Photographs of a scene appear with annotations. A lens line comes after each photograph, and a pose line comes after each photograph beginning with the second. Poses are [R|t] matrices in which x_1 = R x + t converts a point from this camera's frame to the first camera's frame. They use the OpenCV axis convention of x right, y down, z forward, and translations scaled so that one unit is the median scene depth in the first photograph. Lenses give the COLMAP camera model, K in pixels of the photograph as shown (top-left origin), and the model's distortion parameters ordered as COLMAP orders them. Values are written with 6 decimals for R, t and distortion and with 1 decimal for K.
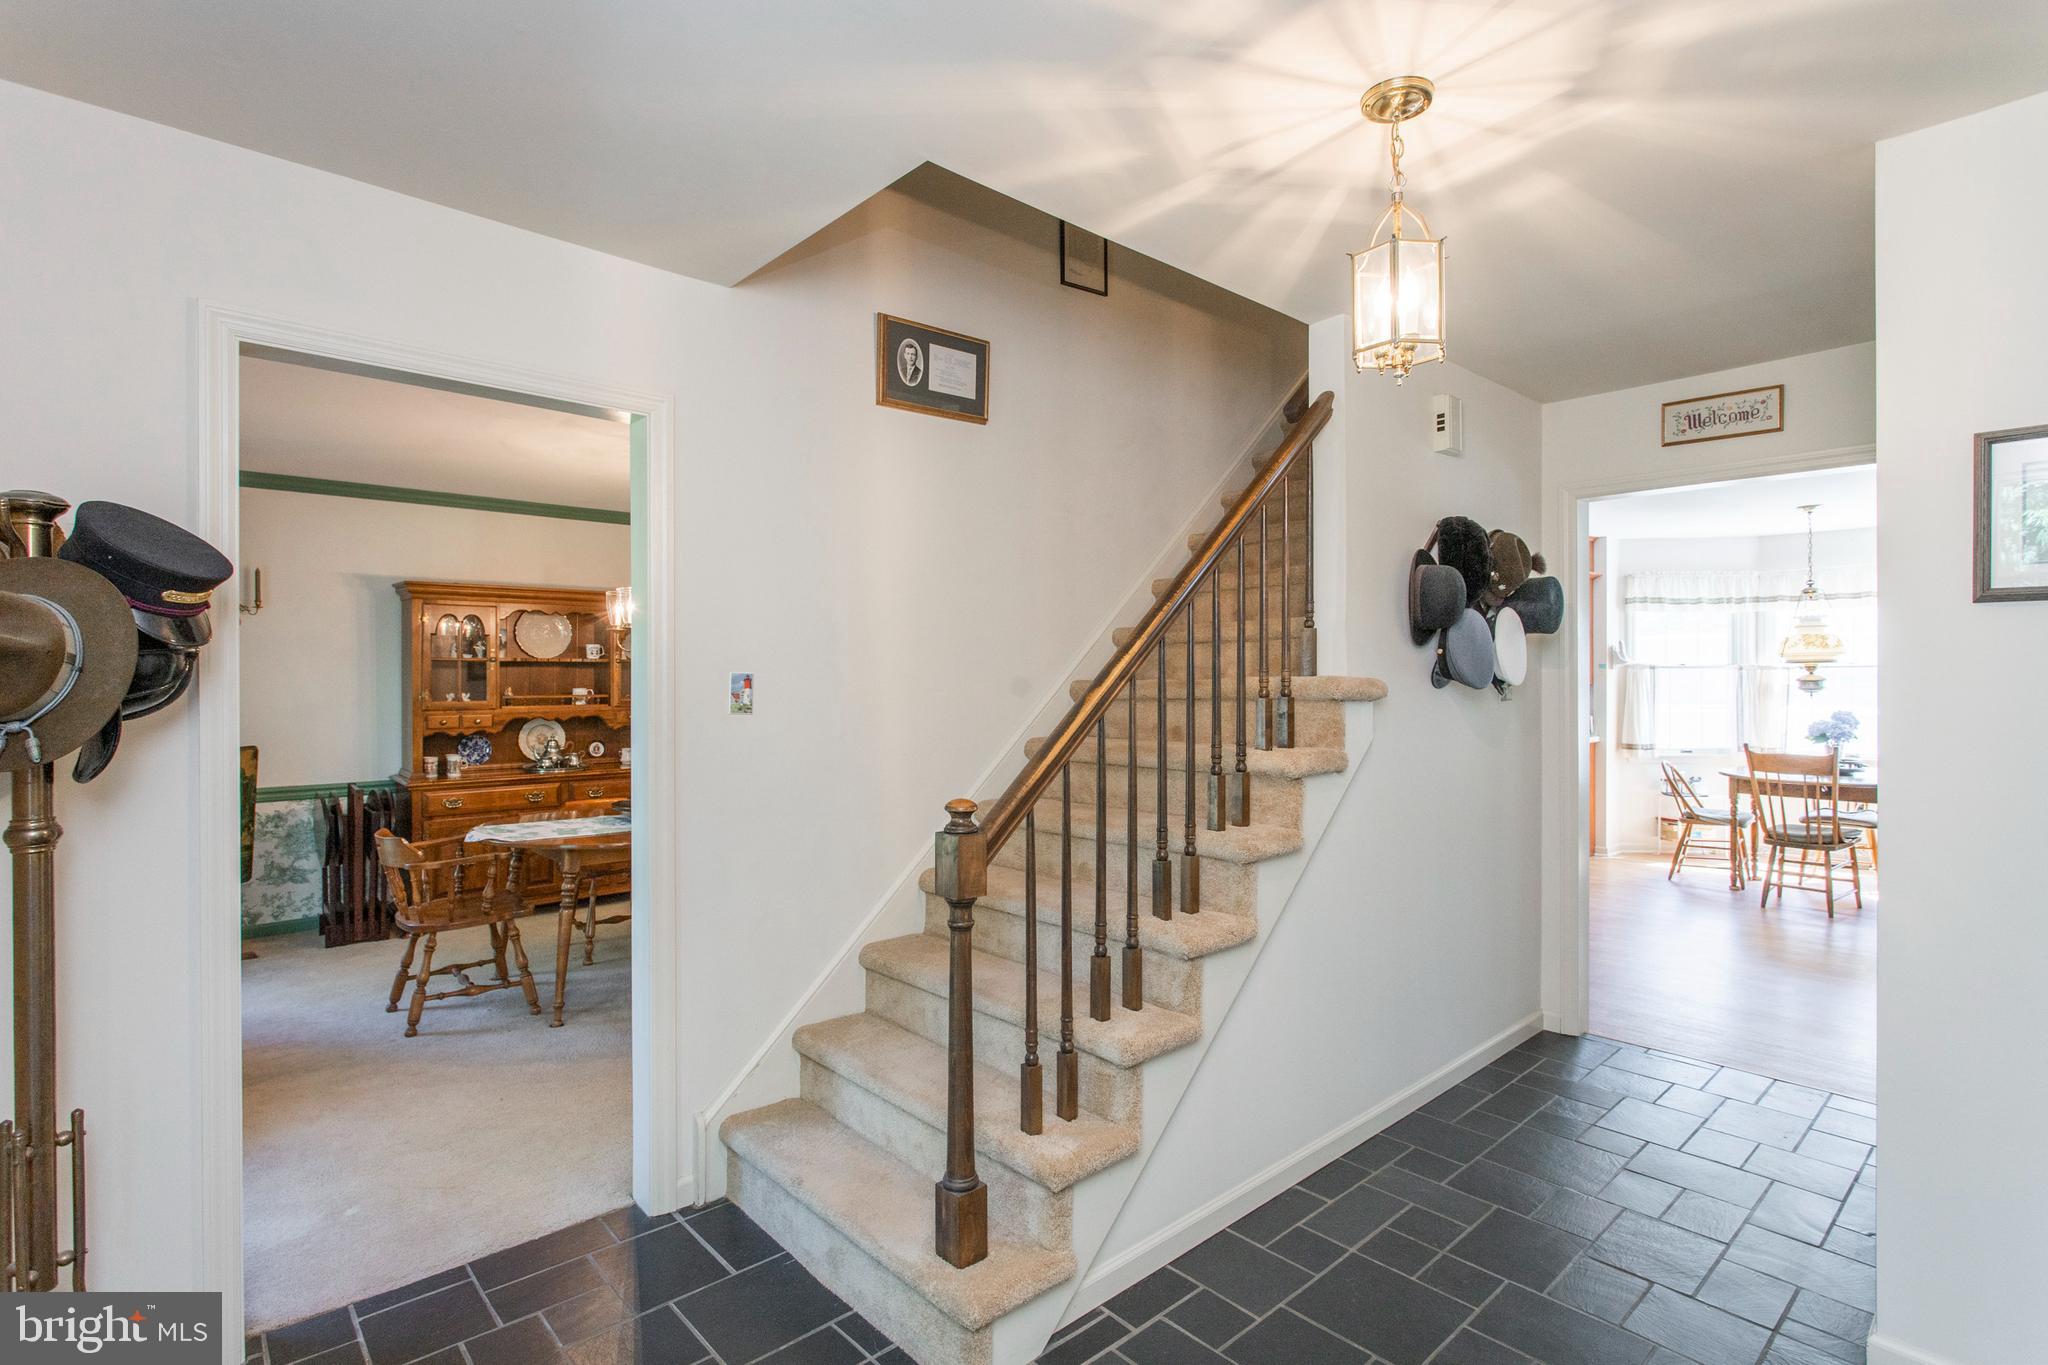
lens RADIAL K [[1001.6, 0, 1021.1], [0, 1001.6, 674.5], [0, 0, 1]] dist [-0.005727, 0.001037]
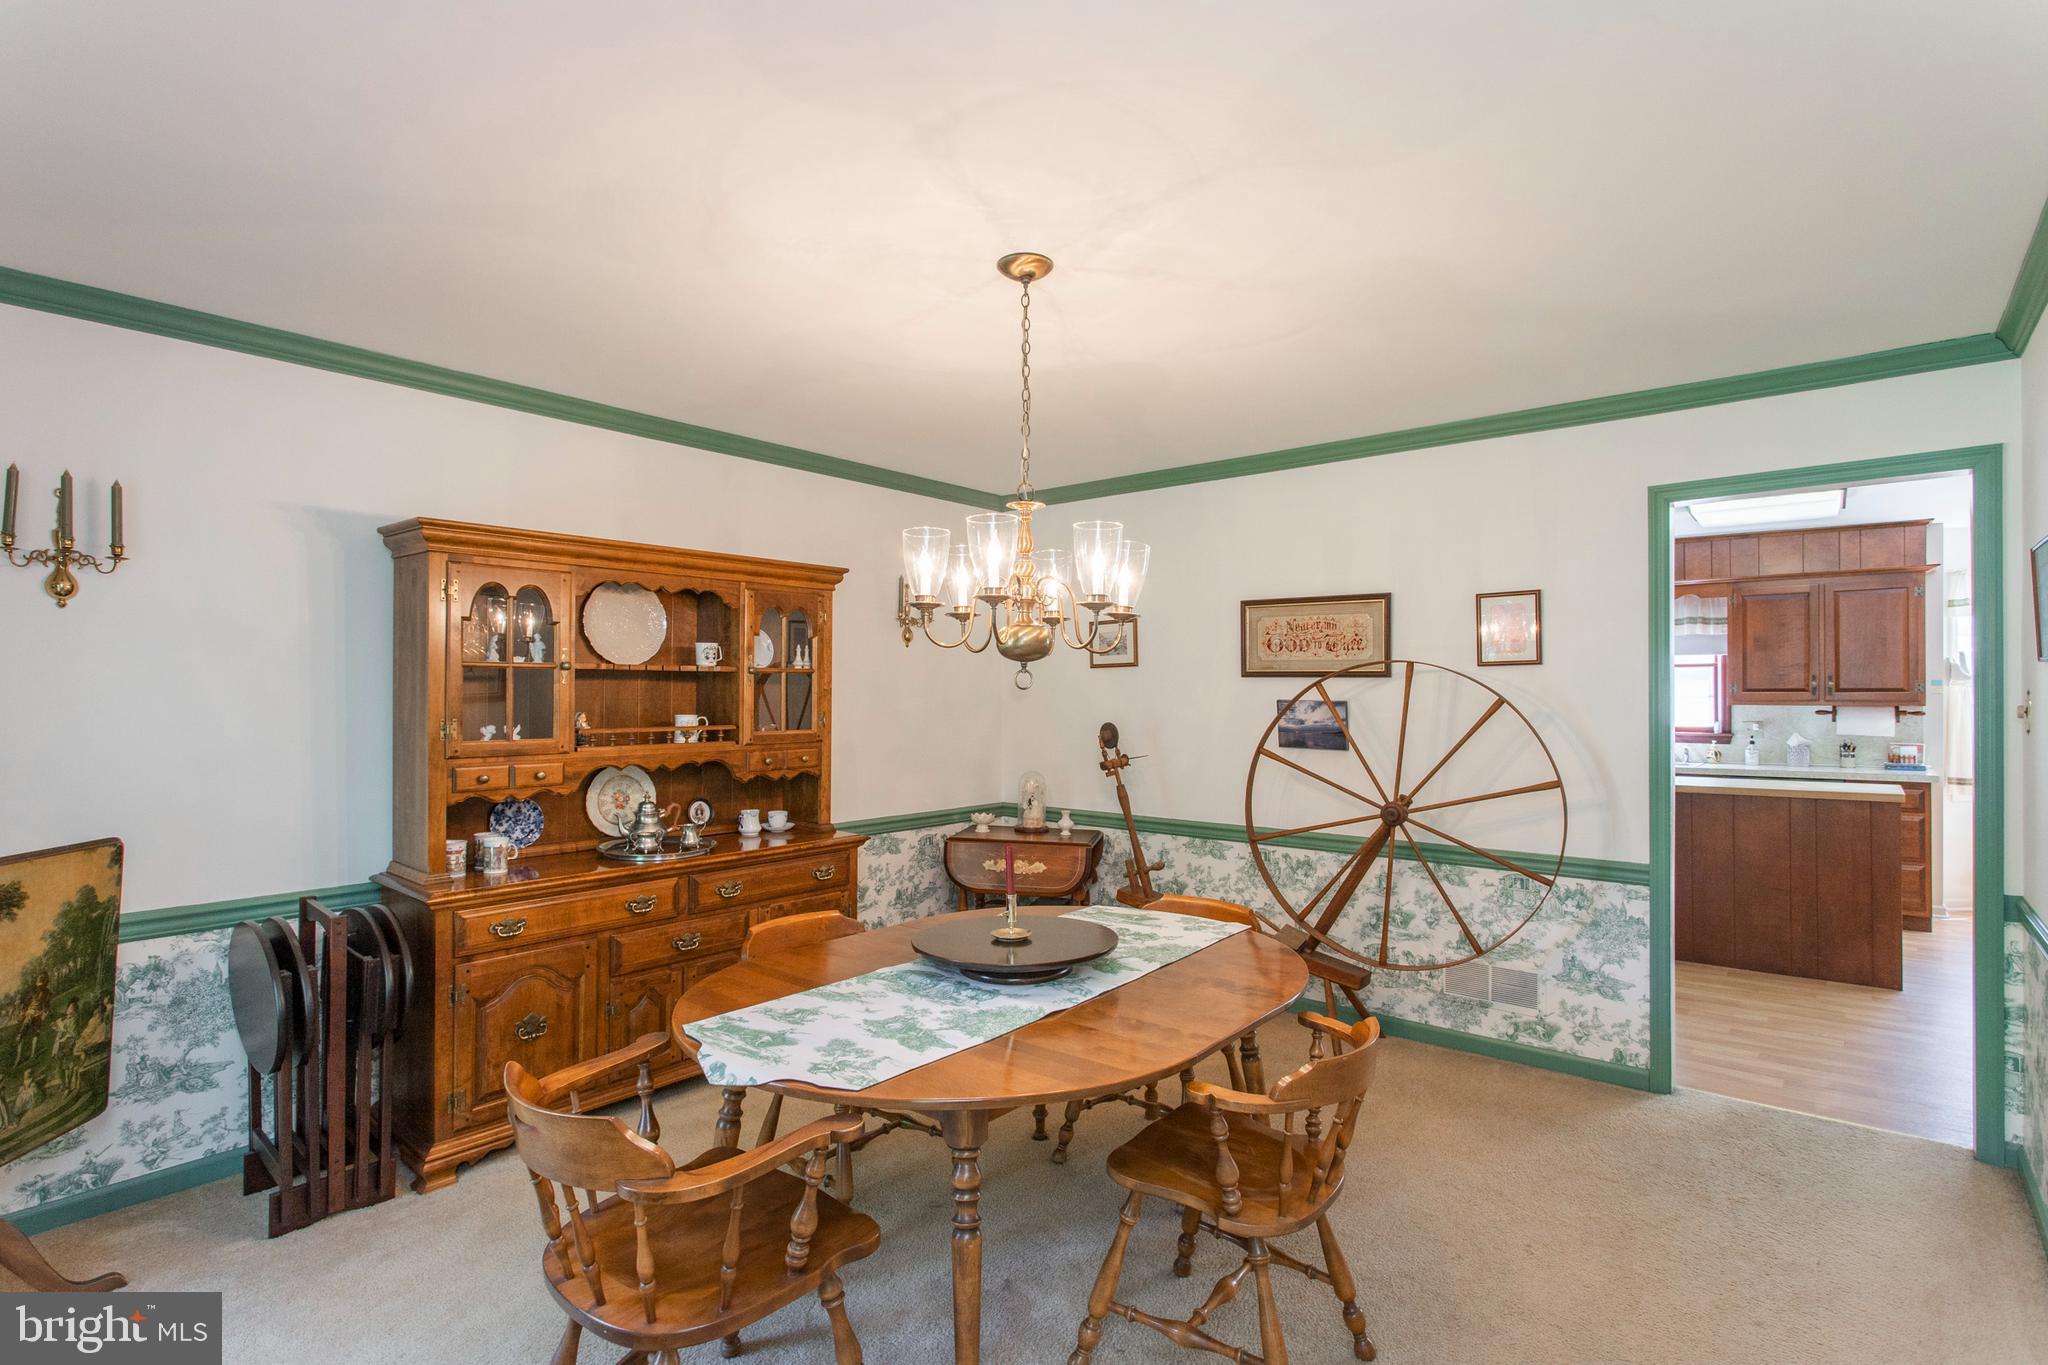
lens RADIAL K [[996.3, 0, 1023.6], [0, 996.3, 688.4], [0, 0, 1]] dist [-0.016526, 0.008487]
pose [[0.990436, 0.000836, 0.137973, -0.337748], [-0.000057, 0.999984, -0.005656, 0.000982], [-0.137976, 0.005595, 0.990420, 0.393451]]
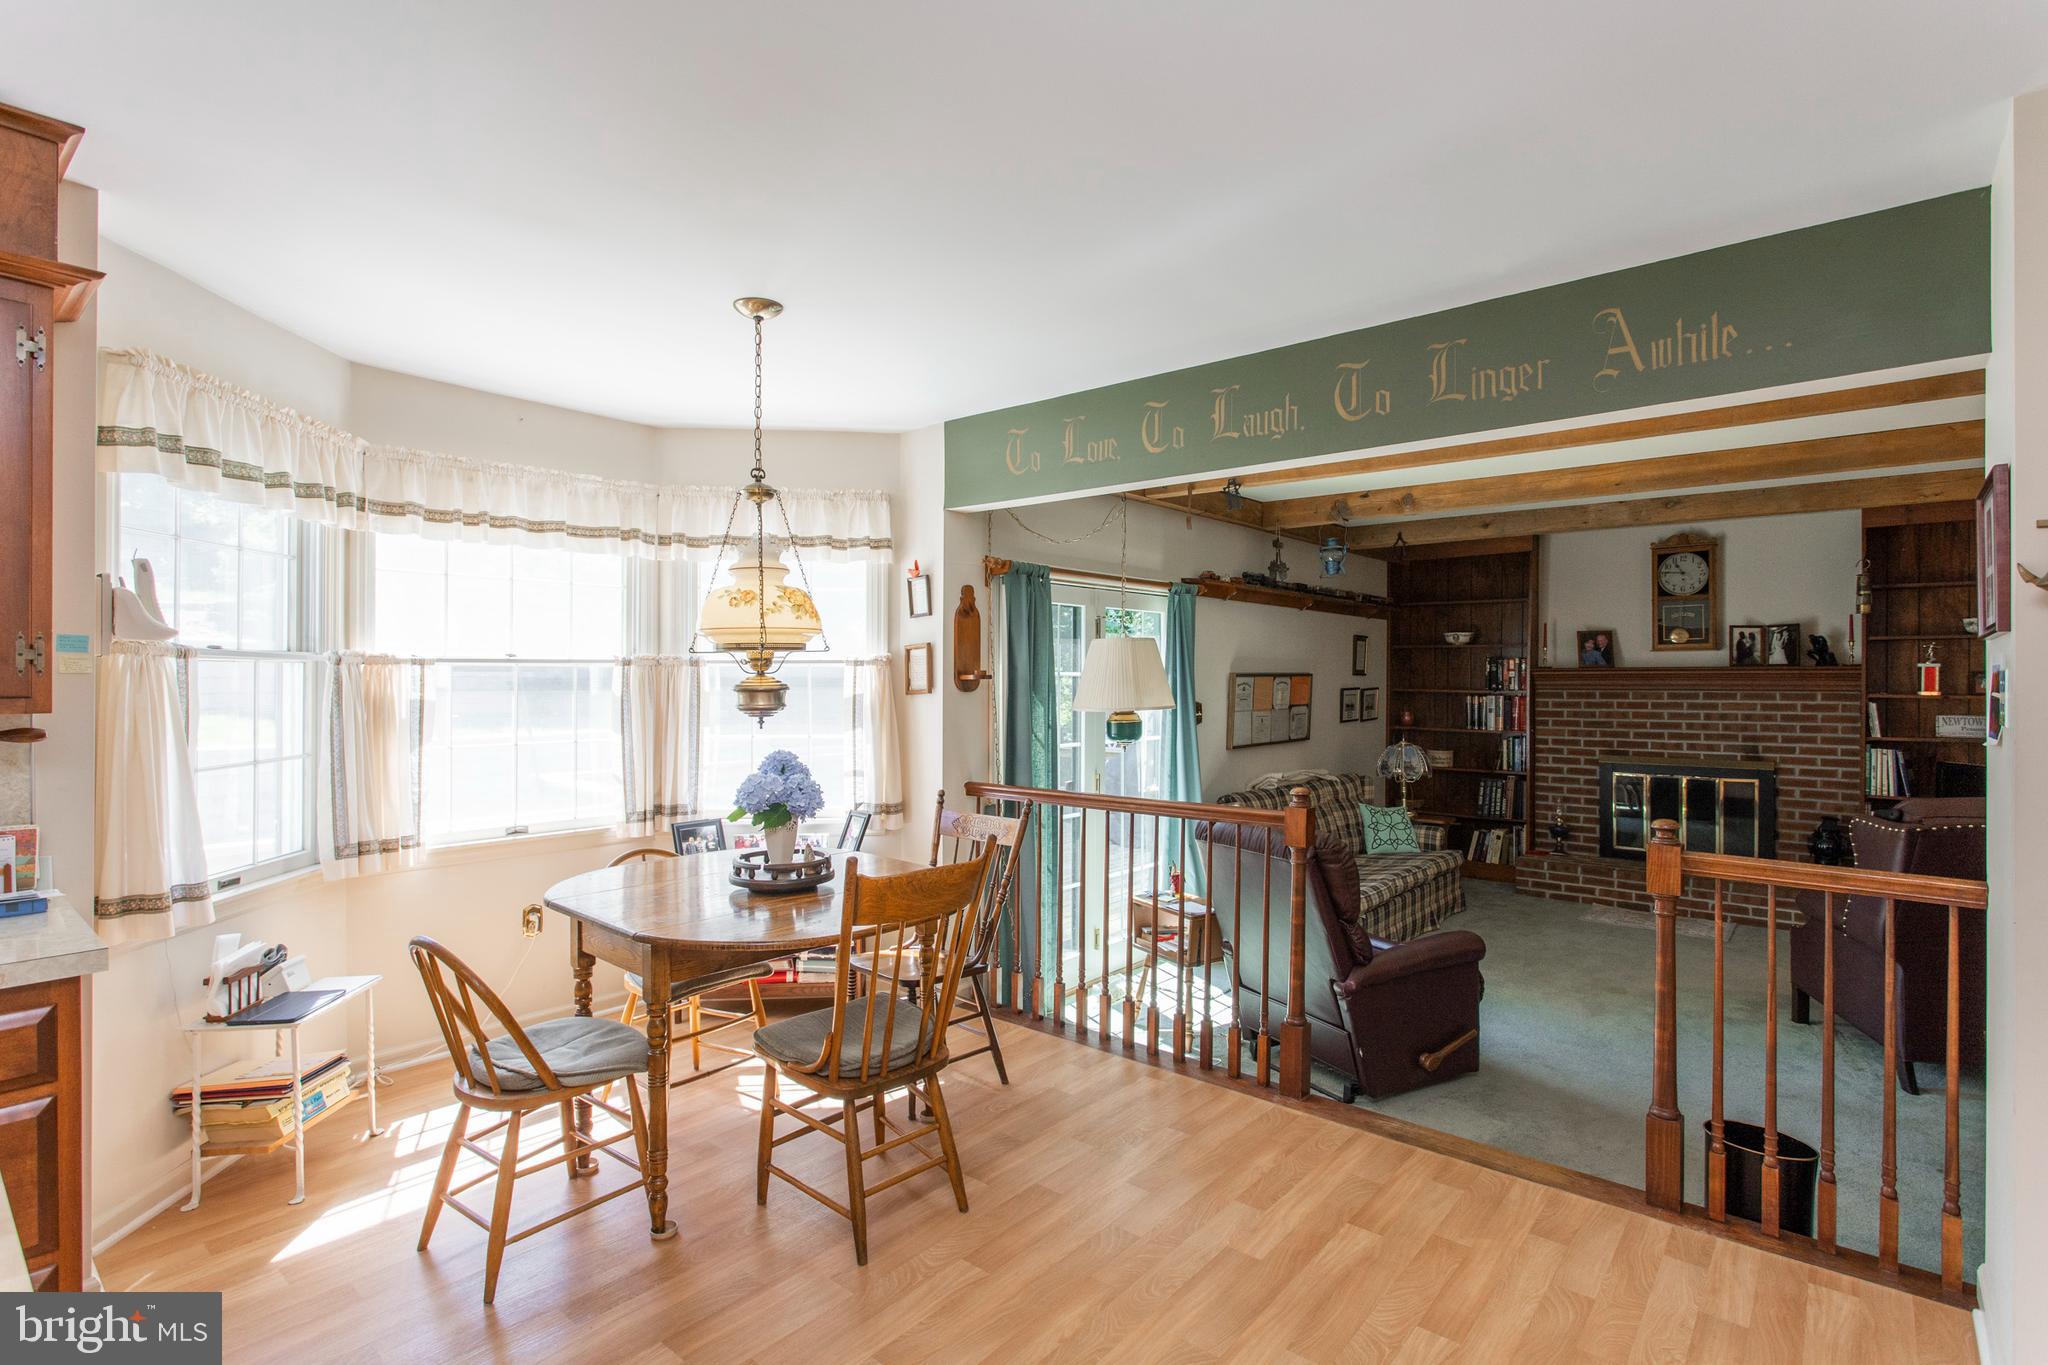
lens RADIAL K [[1001.6, 0, 1021.1], [0, 1001.6, 674.5], [0, 0, 1]] dist [-0.005727, 0.001037]
pose [[-0.125372, 0.003517, 0.992104, 0.342247], [-0.002575, 0.999989, -0.003871, 0.000728], [-0.992107, -0.003040, -0.125361, 0.985087]]
